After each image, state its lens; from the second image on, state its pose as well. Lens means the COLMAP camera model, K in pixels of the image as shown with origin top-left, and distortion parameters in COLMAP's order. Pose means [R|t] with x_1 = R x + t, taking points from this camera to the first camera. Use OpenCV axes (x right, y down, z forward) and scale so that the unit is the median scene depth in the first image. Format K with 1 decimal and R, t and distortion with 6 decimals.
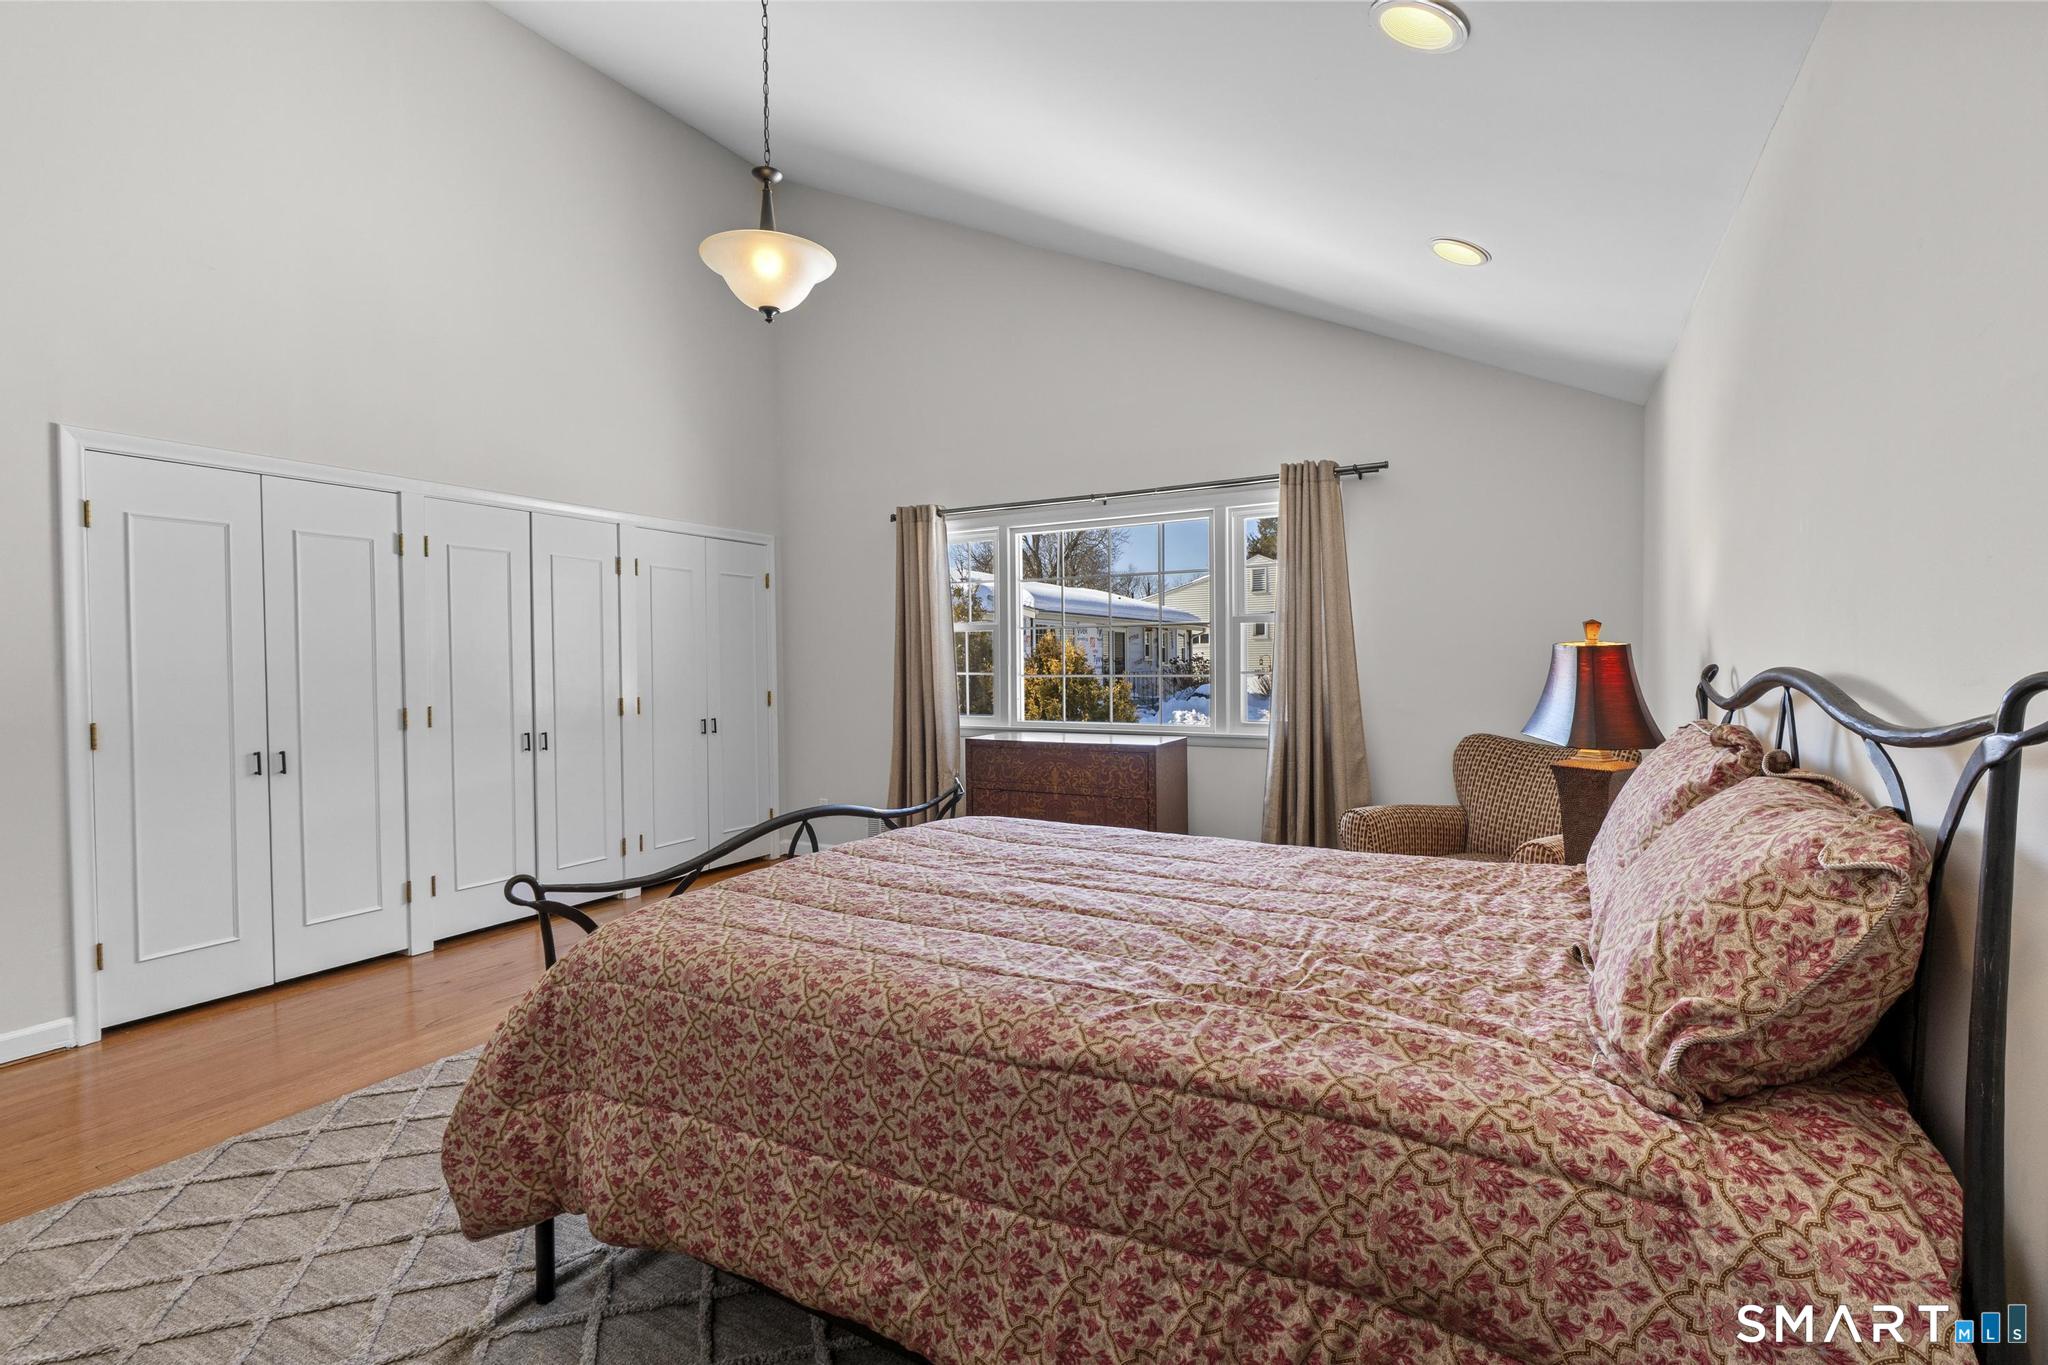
lens RADIAL K [[920.6, 0, 1007.0], [0, 920.6, 675.1], [0, 0, 1]] dist [0.000480, 0.000023]
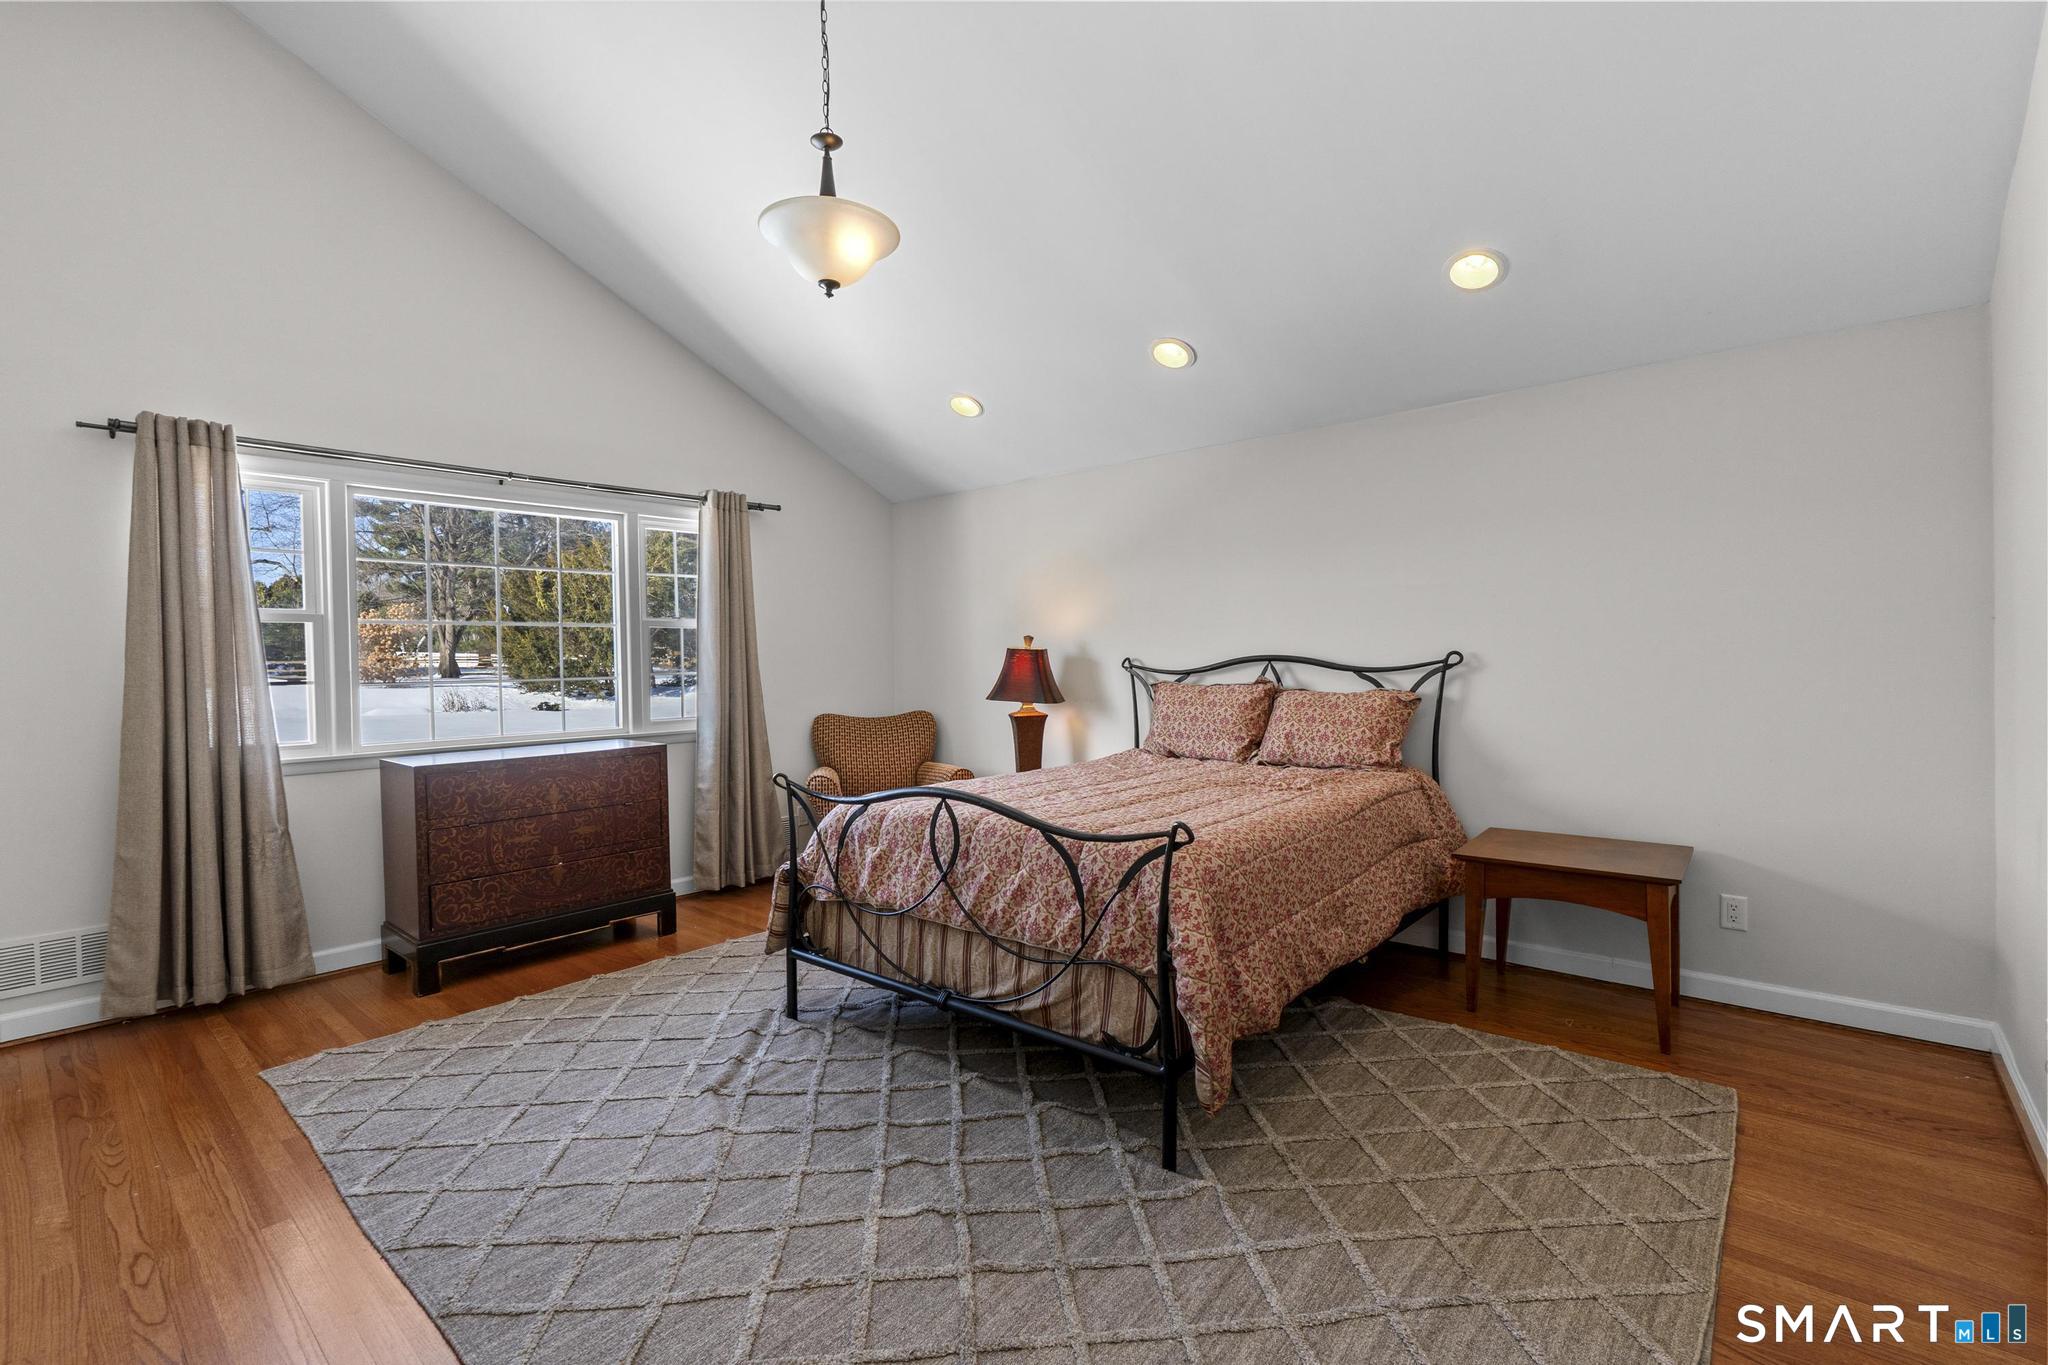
lens RADIAL K [[920.6, 0, 1007.0], [0, 920.6, 675.1], [0, 0, 1]] dist [0.000480, 0.000023]
pose [[0.226384, -0.014451, 0.973931, -0.732205], [0.032372, 0.999449, 0.007305, 0.004413], [-0.973500, 0.029874, 0.226727, 0.392094]]
